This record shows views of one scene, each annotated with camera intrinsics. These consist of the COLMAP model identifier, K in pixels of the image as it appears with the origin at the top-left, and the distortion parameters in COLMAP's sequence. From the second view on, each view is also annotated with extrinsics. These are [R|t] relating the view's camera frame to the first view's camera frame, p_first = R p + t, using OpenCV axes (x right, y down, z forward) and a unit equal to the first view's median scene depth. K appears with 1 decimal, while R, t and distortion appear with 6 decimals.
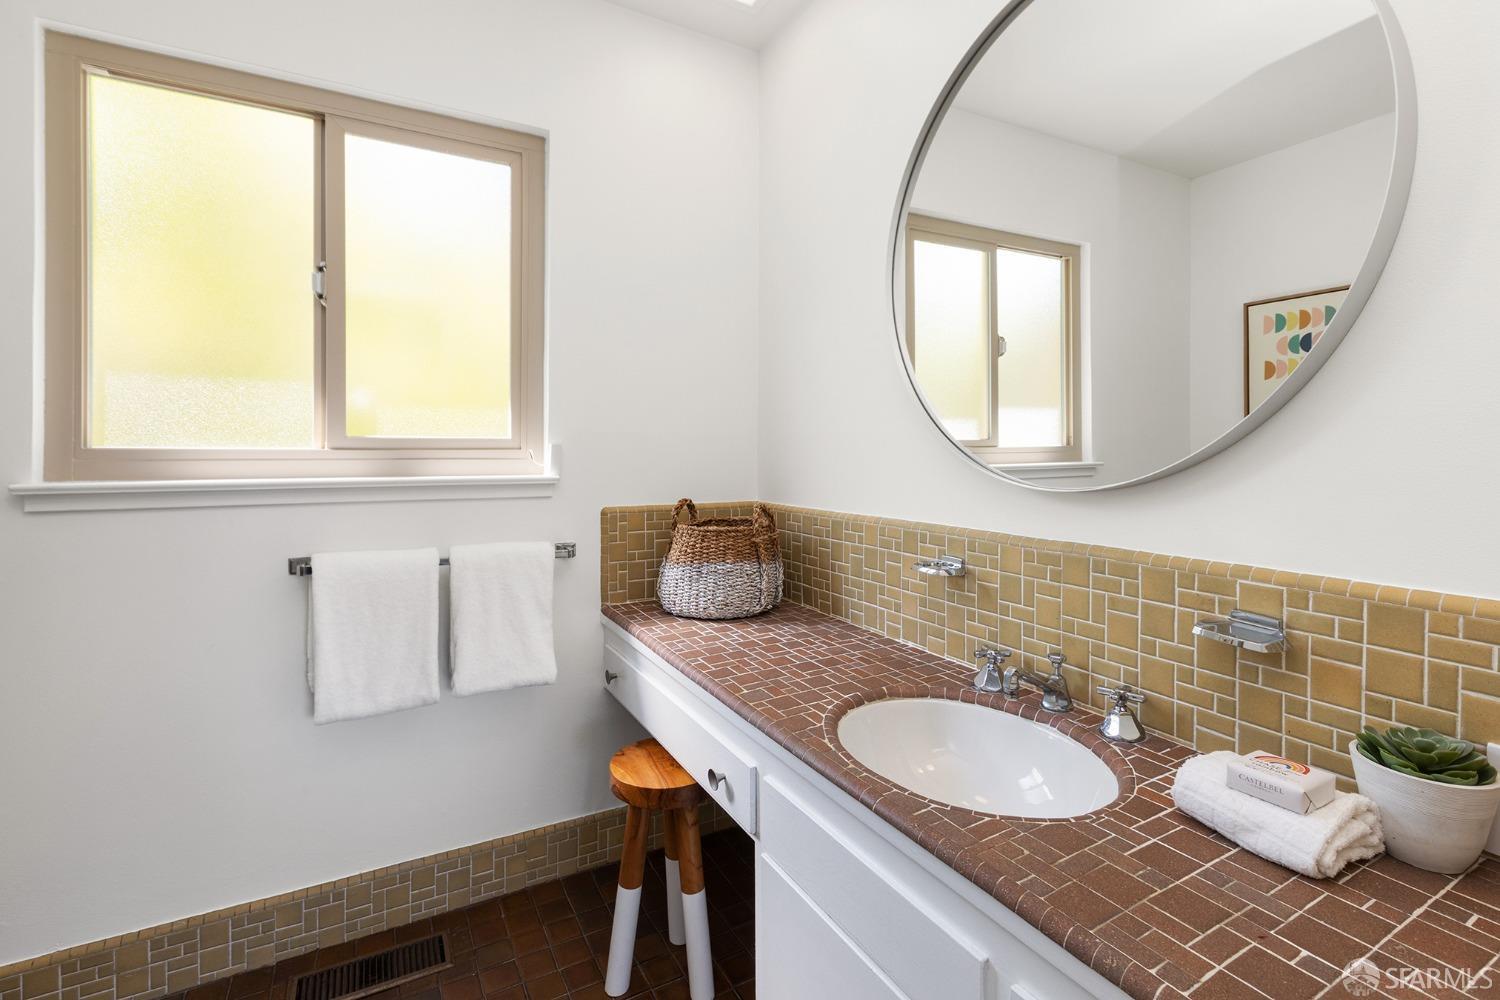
lens RADIAL K [[671.0, 0, 744.0], [0, 671.0, 452.4], [0, 0, 1]] dist [0.004663, 0.000533]
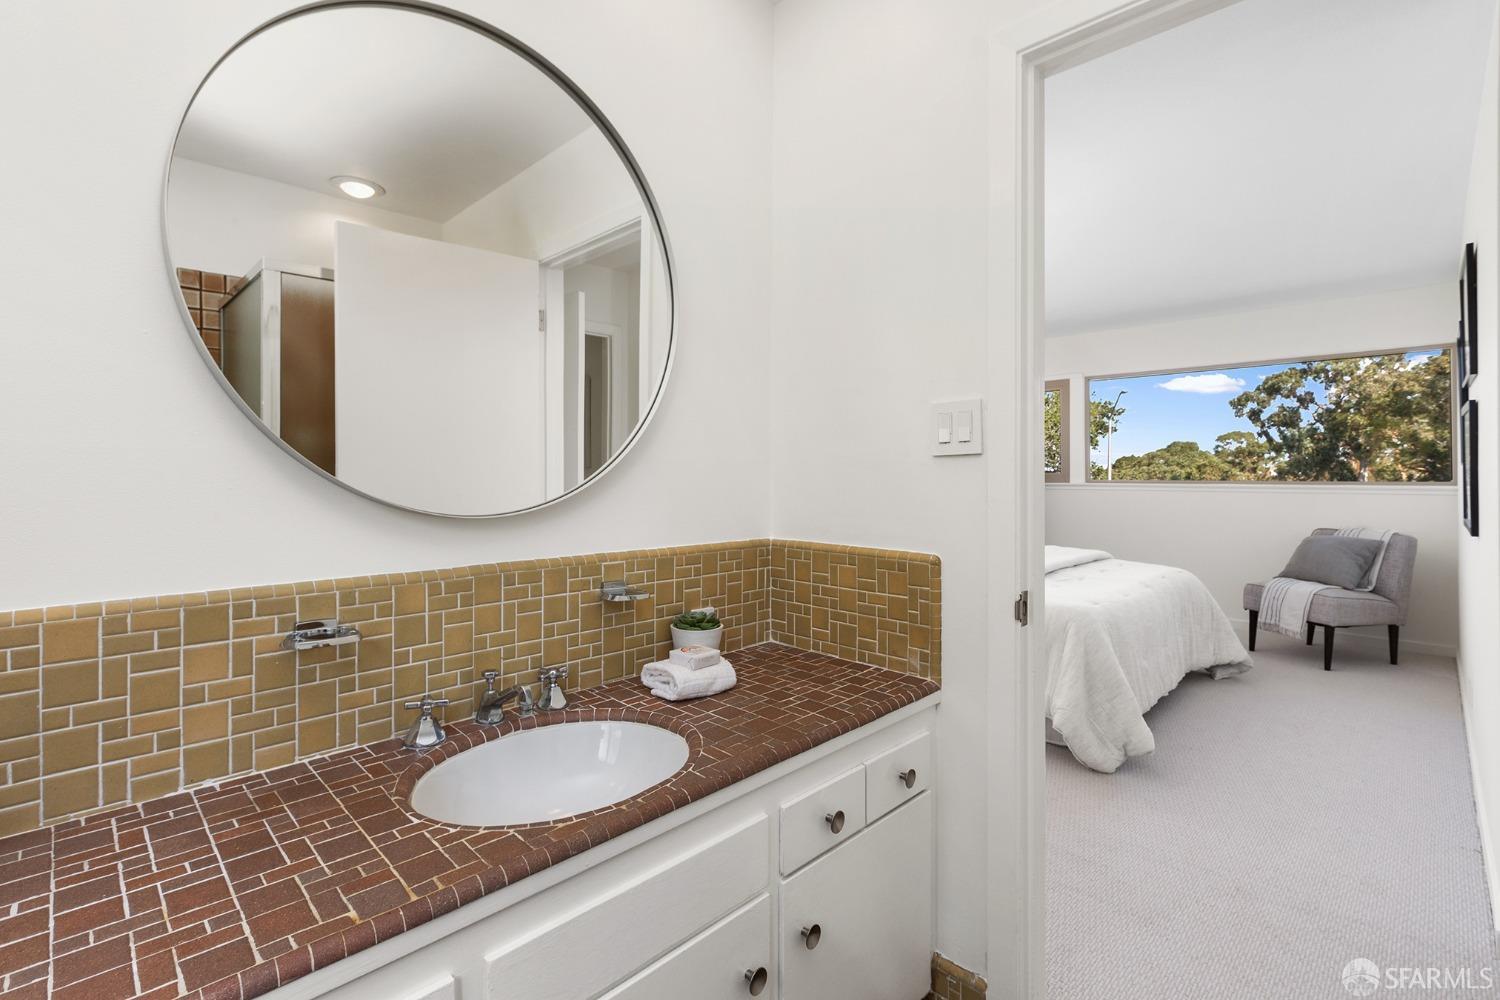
lens RADIAL K [[671.0, 0, 744.0], [0, 671.0, 452.4], [0, 0, 1]] dist [0.004663, 0.000533]
pose [[-0.262264, 0.031225, 0.964491, -0.740910], [0.005505, 0.999509, -0.030862, -0.012804], [-0.964981, -0.002784, -0.262307, 0.962871]]
